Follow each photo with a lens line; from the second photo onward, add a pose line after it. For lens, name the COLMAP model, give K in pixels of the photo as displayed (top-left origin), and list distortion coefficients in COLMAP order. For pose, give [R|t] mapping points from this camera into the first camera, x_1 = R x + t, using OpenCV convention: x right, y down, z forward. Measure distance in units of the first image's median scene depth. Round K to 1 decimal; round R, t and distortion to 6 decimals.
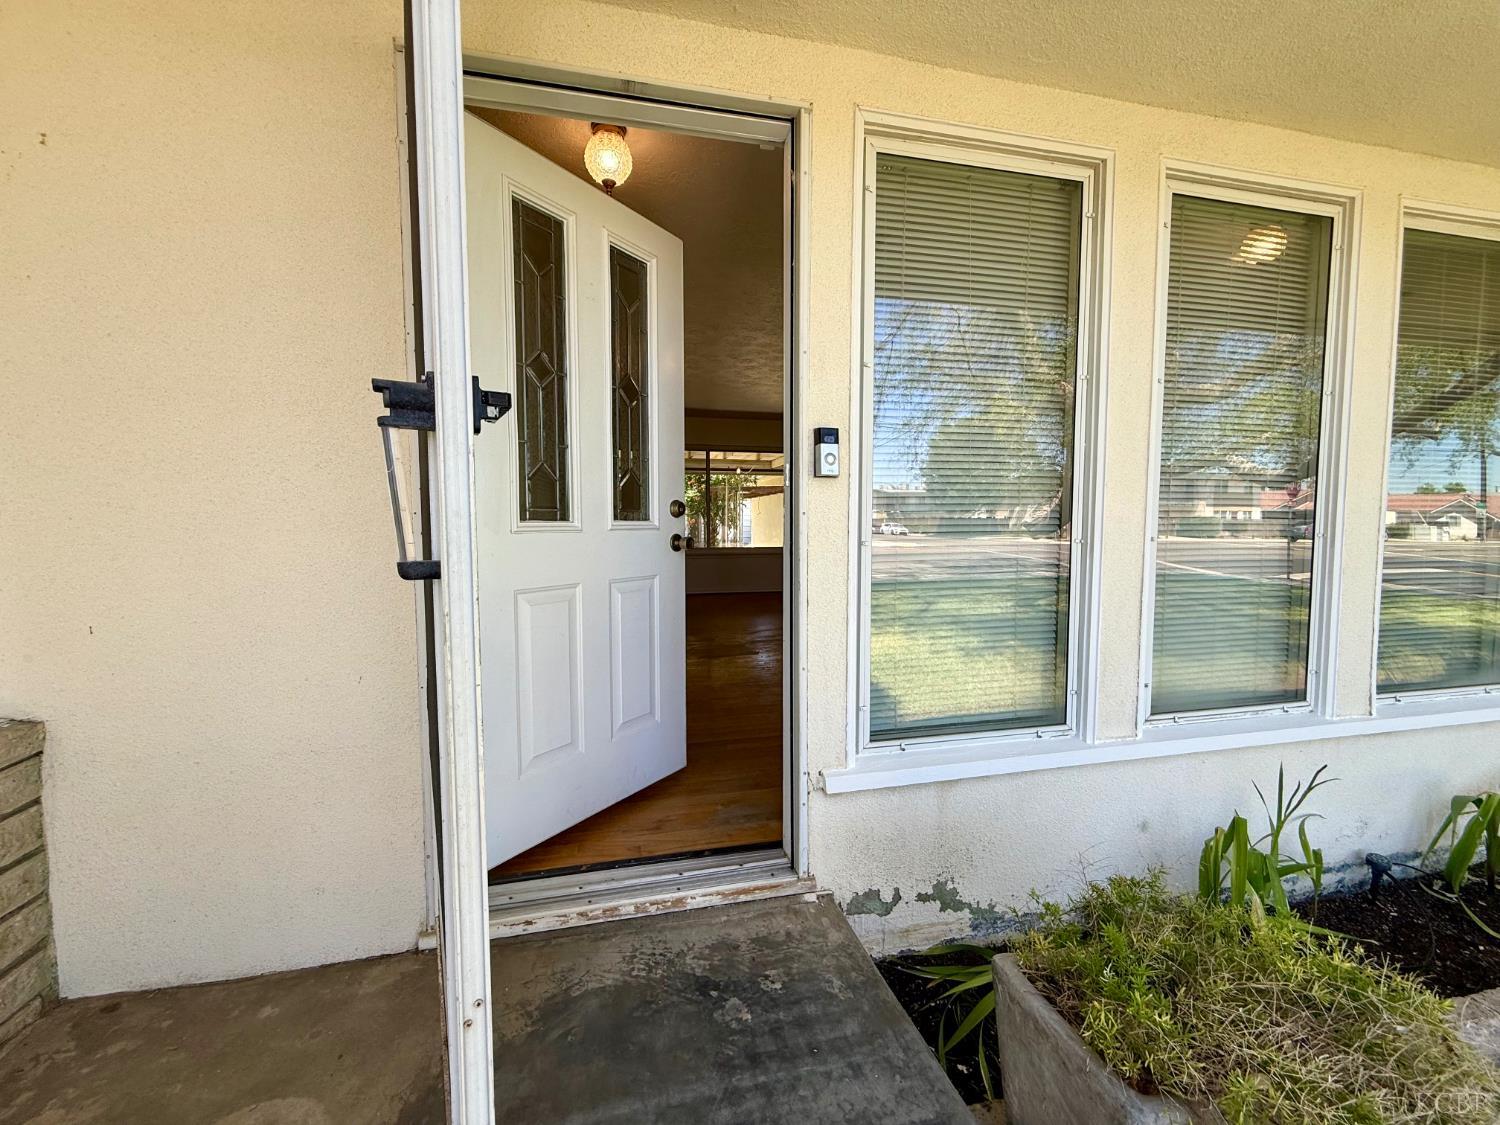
lens RADIAL K [[607.3, 0, 747.2], [0, 607.3, 560.2], [0, 0, 1]] dist [-0.002702, -0.000313]
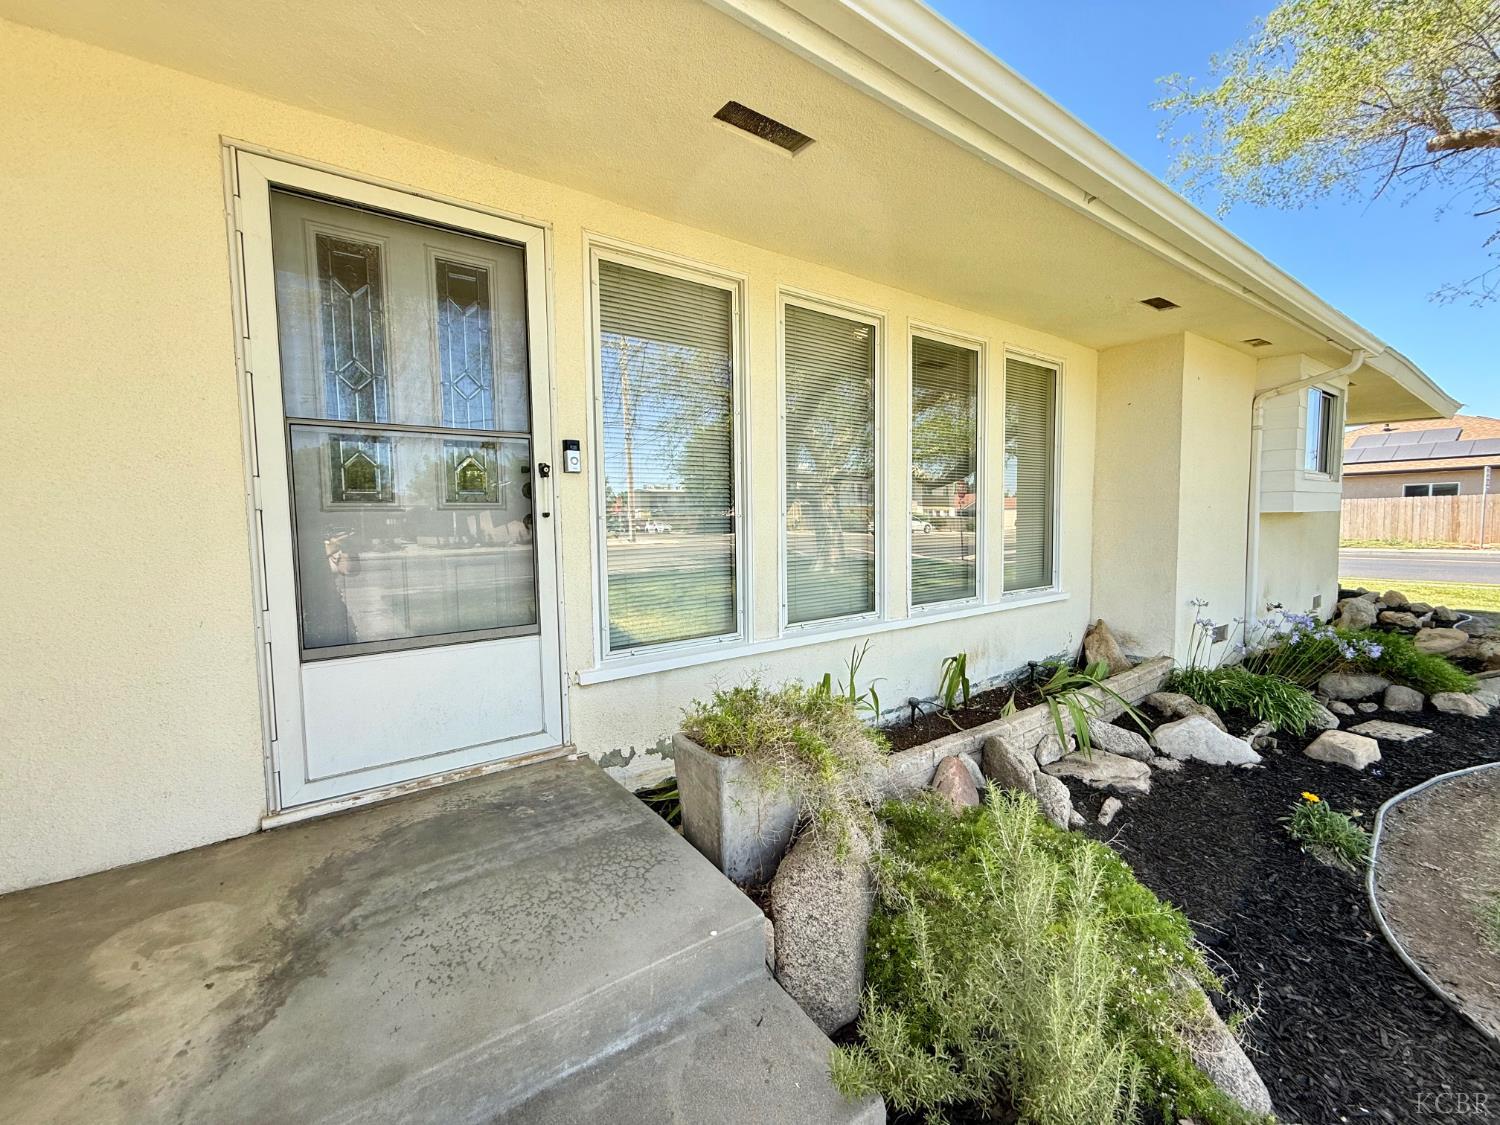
lens RADIAL K [[607.3, 0, 750.7], [0, 607.3, 562.9], [0, 0, 1]] dist [-0.002702, -0.000313]
pose [[0.926079, -0.037472, 0.375464, -0.029996], [0.035224, 0.999297, 0.012852, 0.075065], [-0.375681, 0.001324, 0.926748, -0.509589]]
